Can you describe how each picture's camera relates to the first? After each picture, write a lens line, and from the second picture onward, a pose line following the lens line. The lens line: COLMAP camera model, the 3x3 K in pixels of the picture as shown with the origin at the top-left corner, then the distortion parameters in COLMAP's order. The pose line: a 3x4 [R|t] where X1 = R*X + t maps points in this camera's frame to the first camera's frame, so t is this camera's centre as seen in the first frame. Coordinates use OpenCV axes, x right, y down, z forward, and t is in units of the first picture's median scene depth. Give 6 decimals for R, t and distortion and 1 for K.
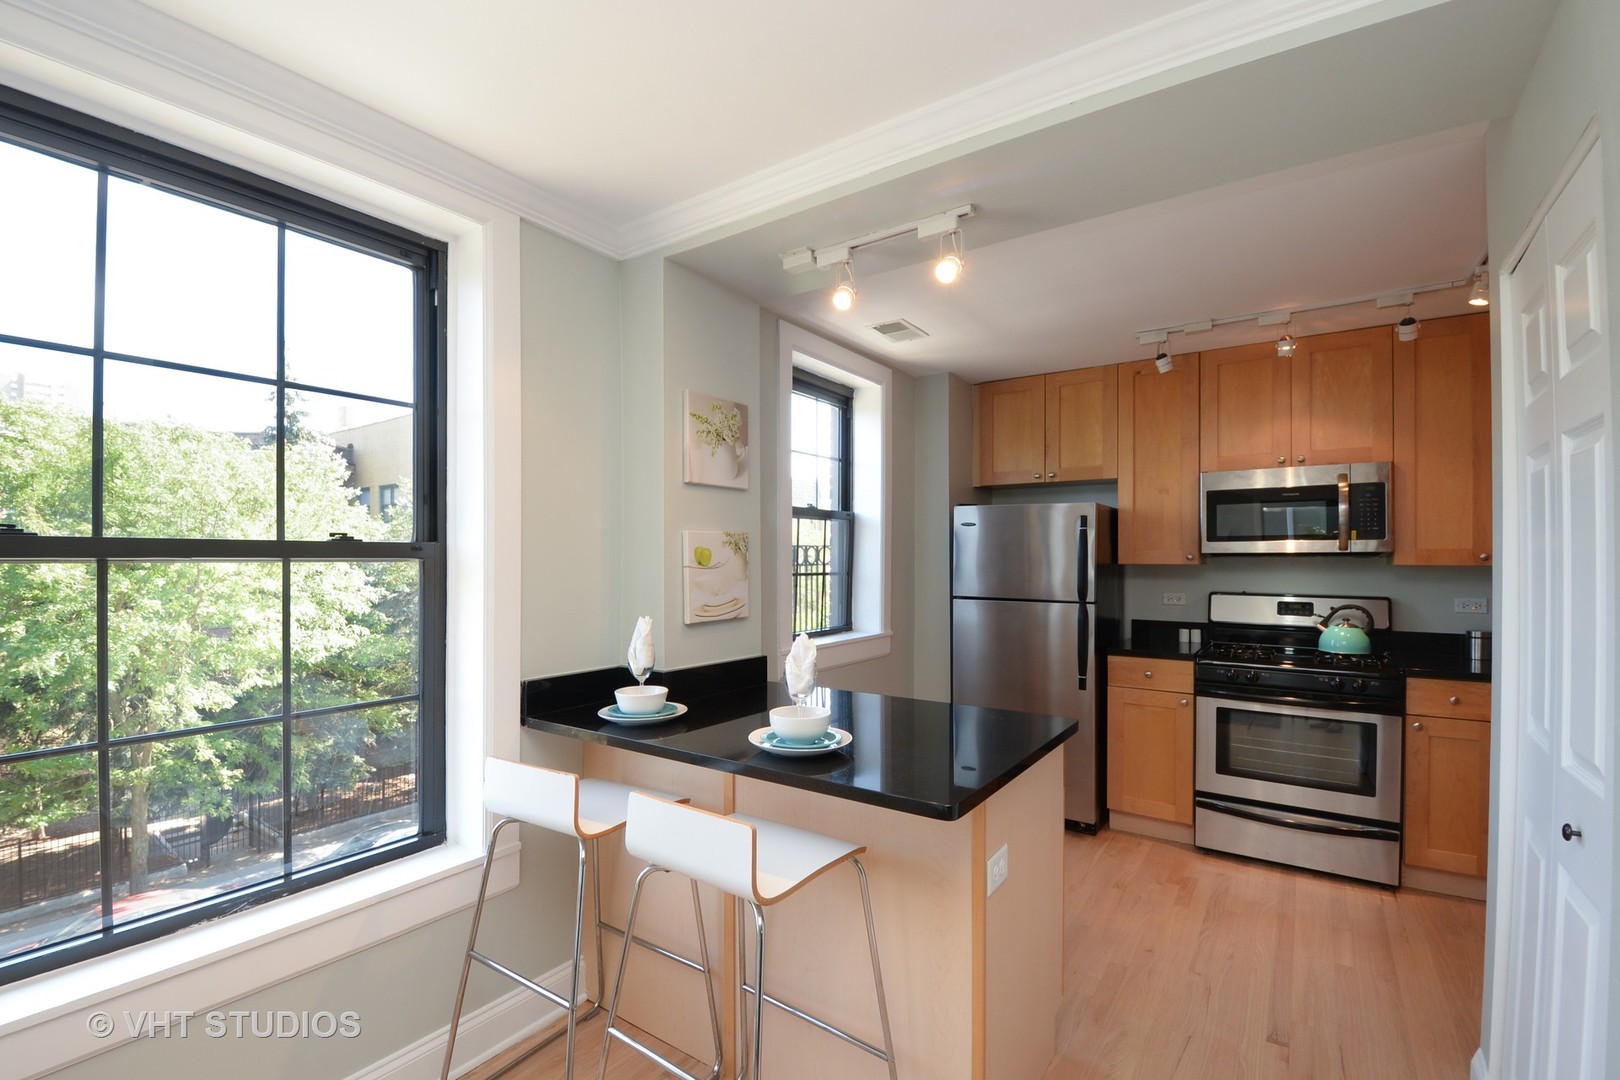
lens RADIAL K [[705.9, 0, 817.4], [0, 705.9, 557.0], [0, 0, 1]] dist [0.001772, -0.013497]
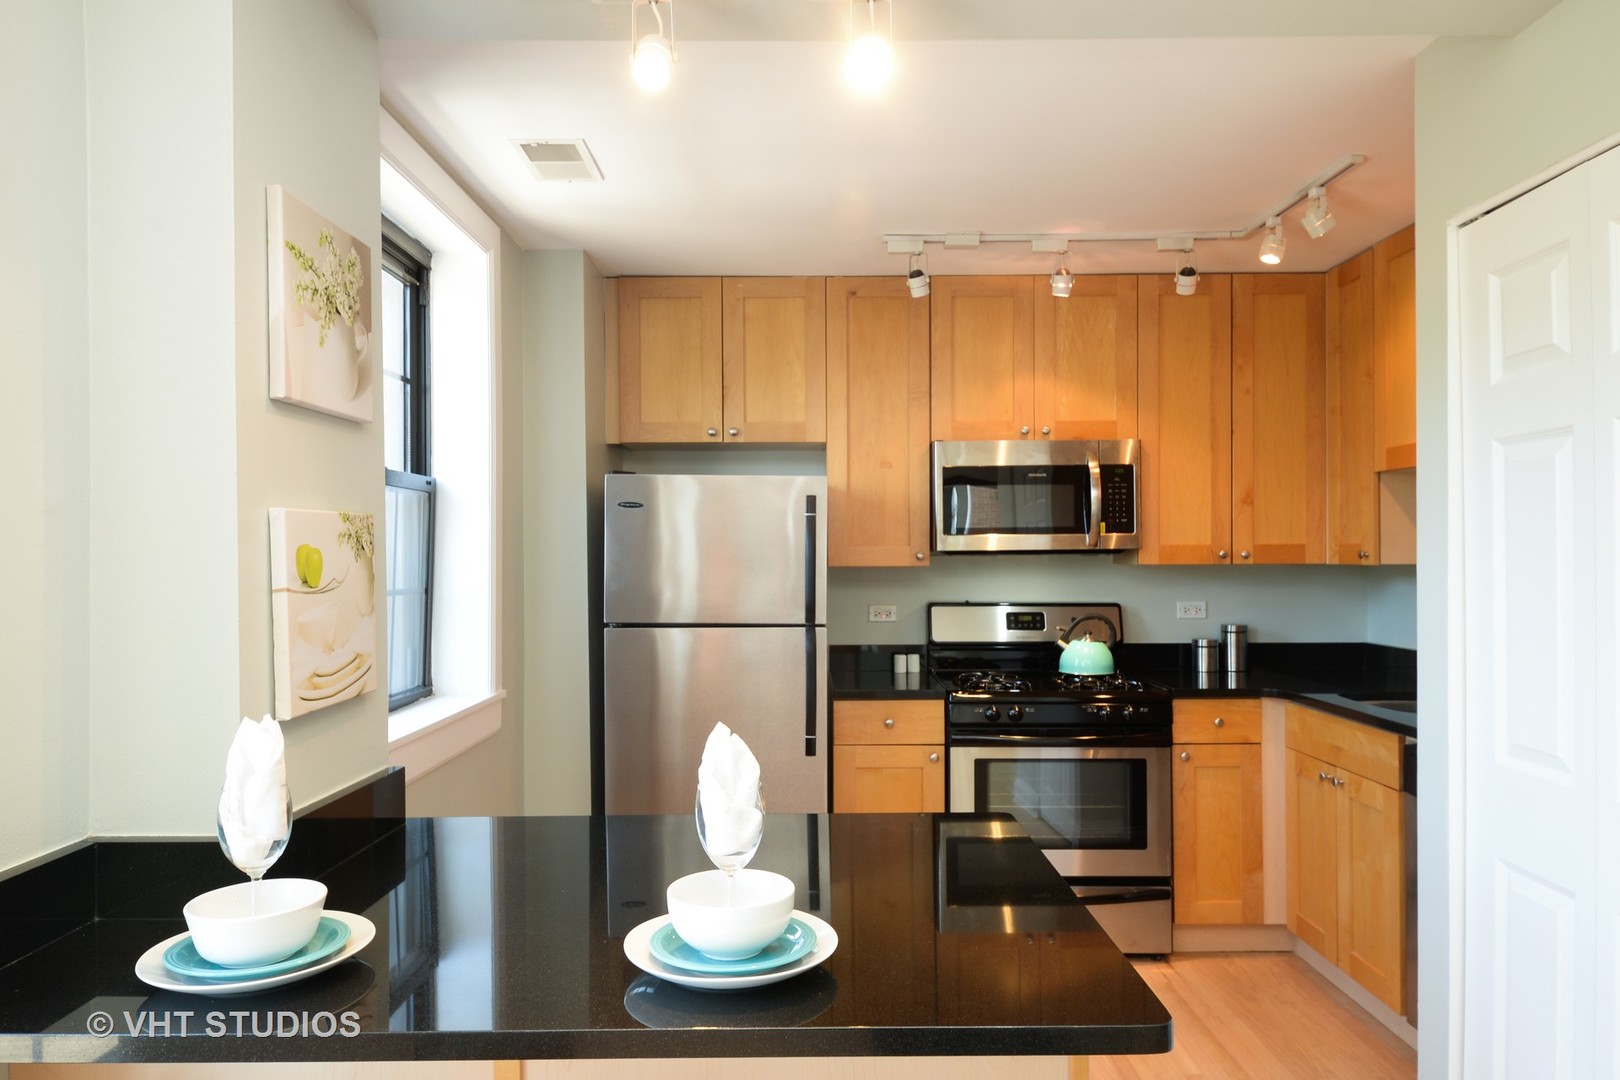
lens RADIAL K [[1050.6, 0, 807.0], [0, 1050.6, 555.3], [0, 0, 1]] dist [0.021164, 0.000208]
pose [[0.822378, -0.006791, 0.568901, -0.203966], [0.005579, 0.999977, 0.003872, -0.006235], [-0.568915, -0.000010, 0.822397, 0.192167]]
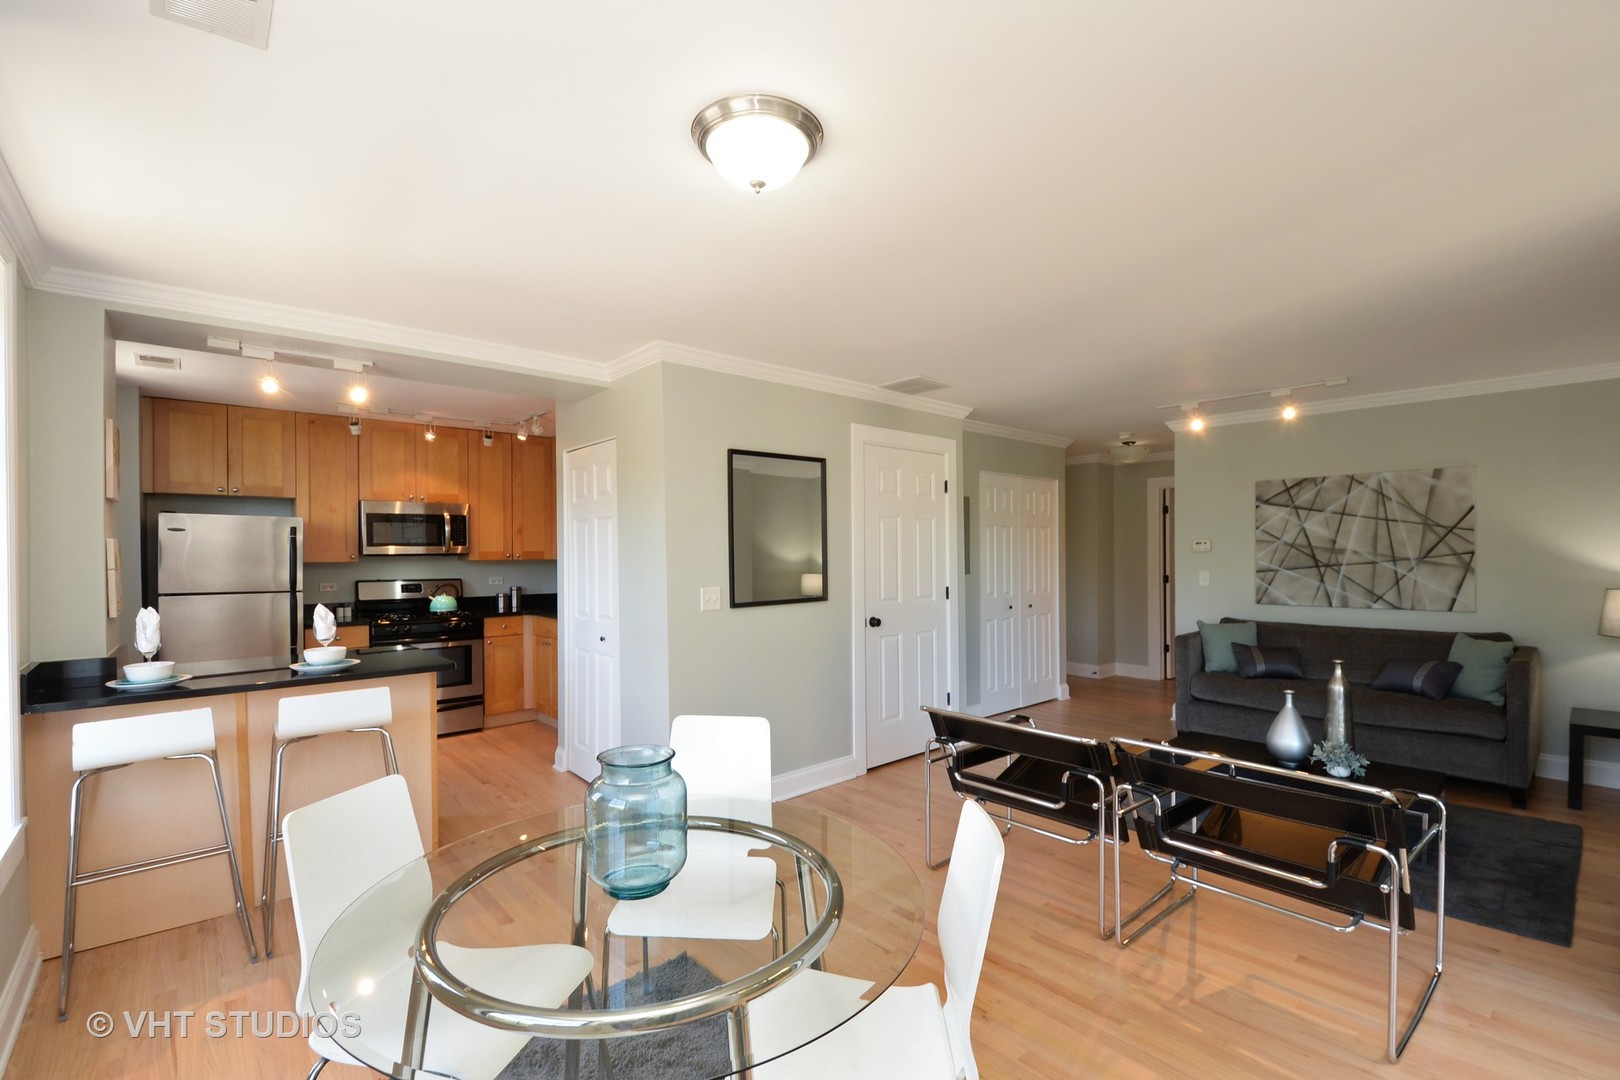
lens RADIAL K [[705.9, 0, 817.4], [0, 705.9, 557.0], [0, 0, 1]] dist [0.001772, -0.013497]
pose [[0.228317, -0.009371, 0.973542, -0.741668], [0.005031, 0.999952, 0.008446, -0.007866], [-0.973574, 0.002969, 0.228353, -0.296721]]
